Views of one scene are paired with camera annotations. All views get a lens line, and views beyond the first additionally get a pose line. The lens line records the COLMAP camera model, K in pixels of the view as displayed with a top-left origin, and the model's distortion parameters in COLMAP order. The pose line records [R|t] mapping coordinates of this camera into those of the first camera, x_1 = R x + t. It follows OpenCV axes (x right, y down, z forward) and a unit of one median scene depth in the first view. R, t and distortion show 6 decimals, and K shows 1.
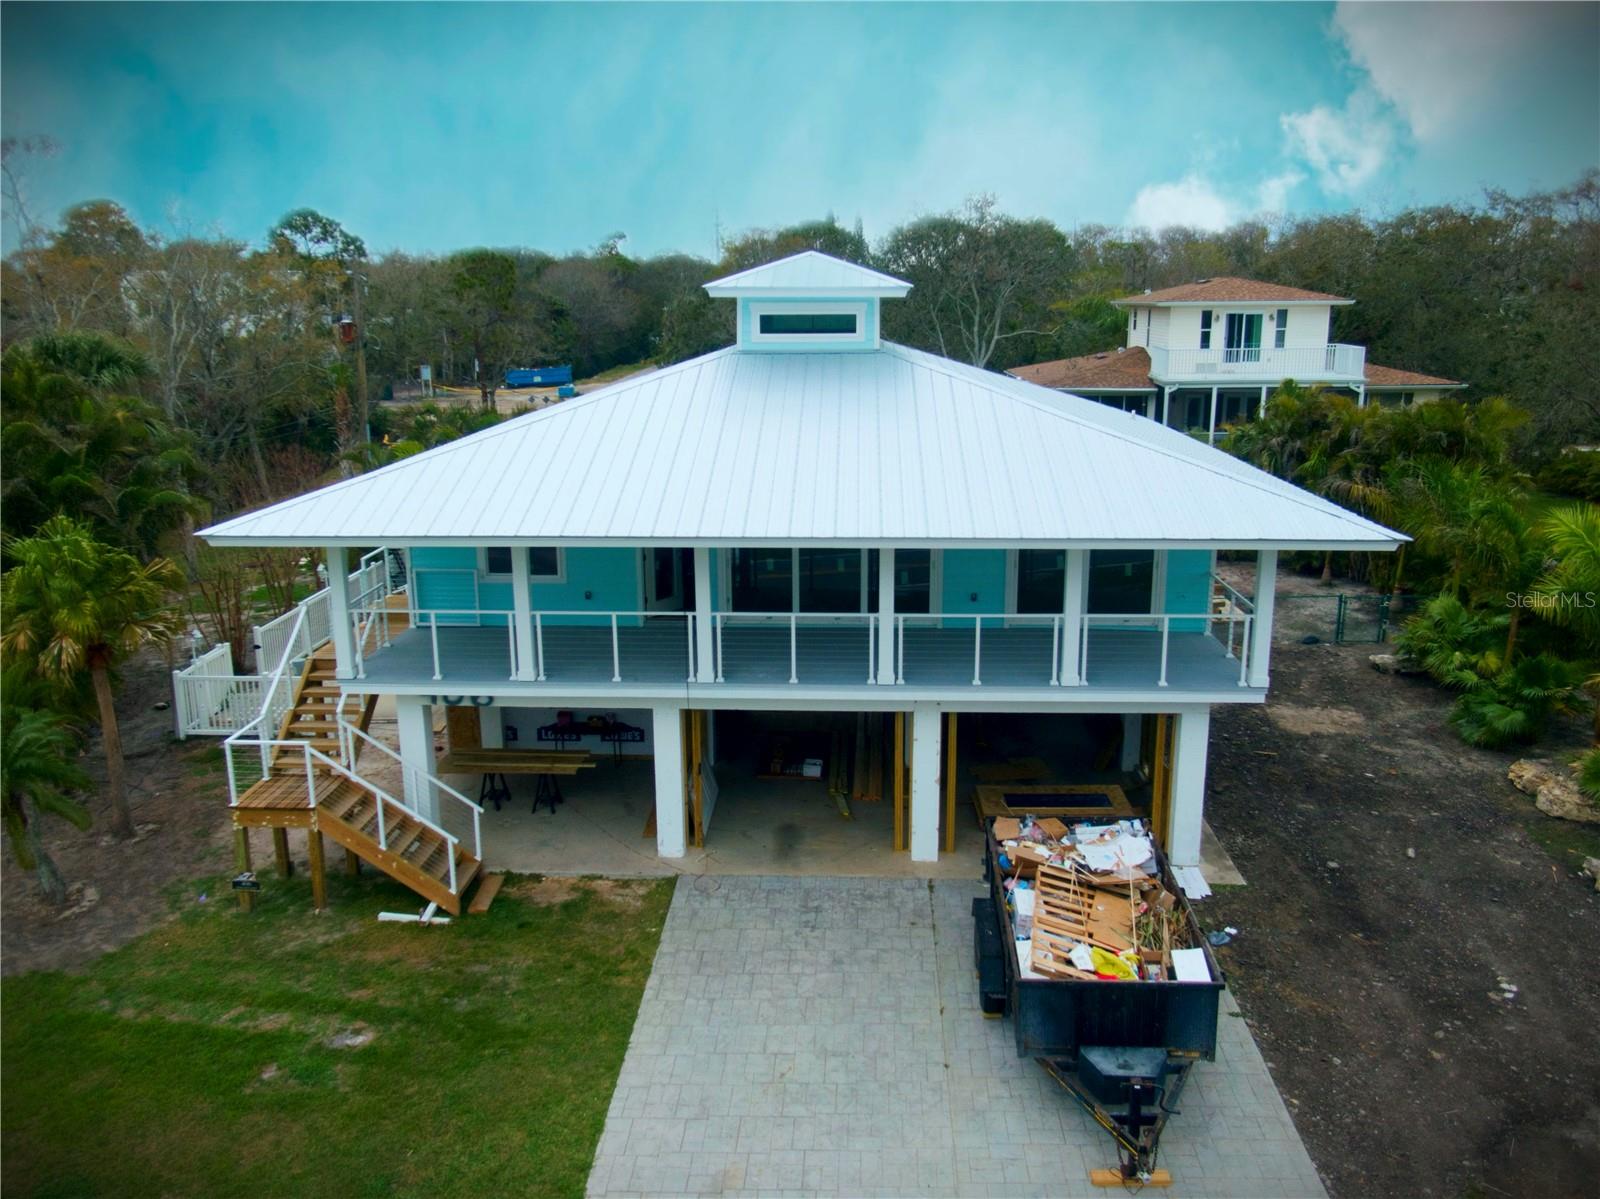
lens RADIAL K [[1258.4, 0, 800.0], [0, 1258.4, 599.5], [0, 0, 1]] dist [-0.008186, -0.004642]
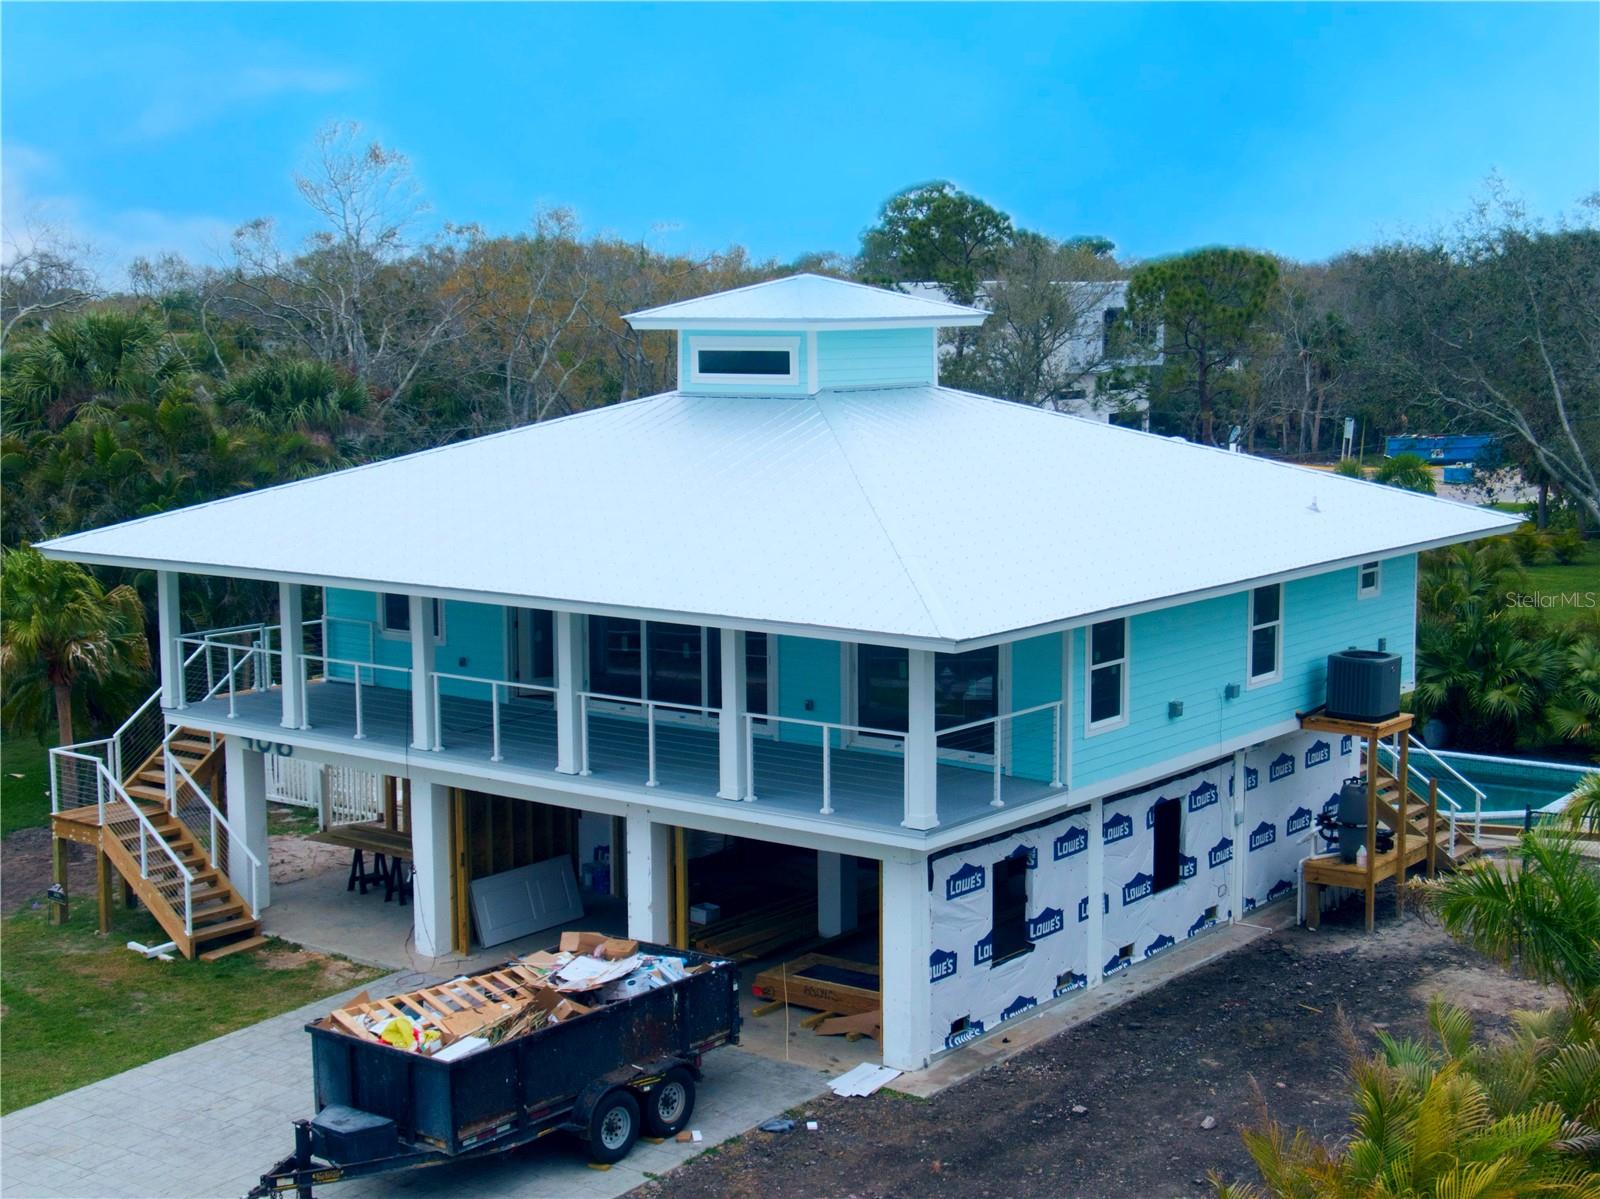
lens RADIAL K [[2388.1, 0, 800.0], [0, 2388.1, 599.5], [0, 0, 1]] dist [-0.035744, -0.123317]
pose [[0.812853, 0.072274, -0.577967, 0.981435], [-0.121033, 0.991572, -0.046226, 0.005108], [0.569755, 0.107528, 0.814750, -0.212393]]
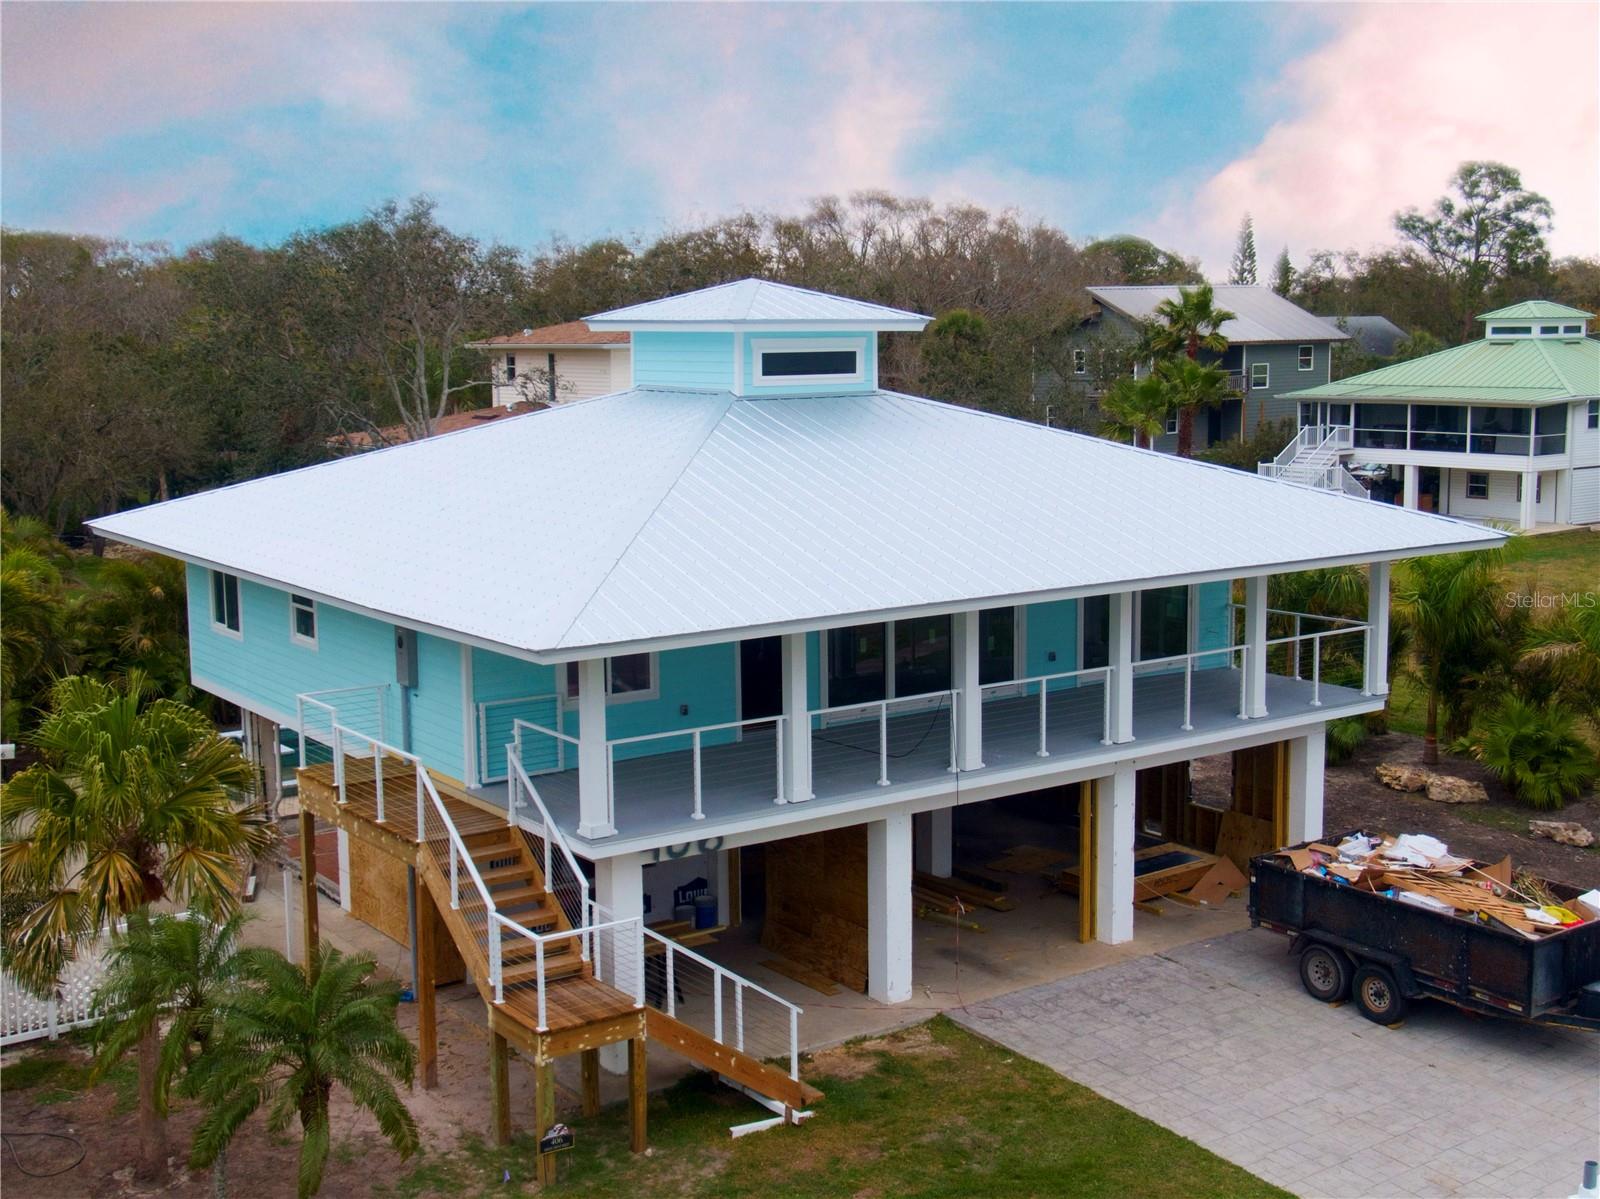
lens RADIAL K [[1891.9, 0, 800.0], [0, 1891.9, 599.5], [0, 0, 1]] dist [0.080299, -0.348598]
pose [[0.793747, -0.091378, 0.601345, -0.820656], [0.148862, 0.987769, -0.046395, -0.005699], [-0.589750, 0.126343, 0.797642, 0.016732]]
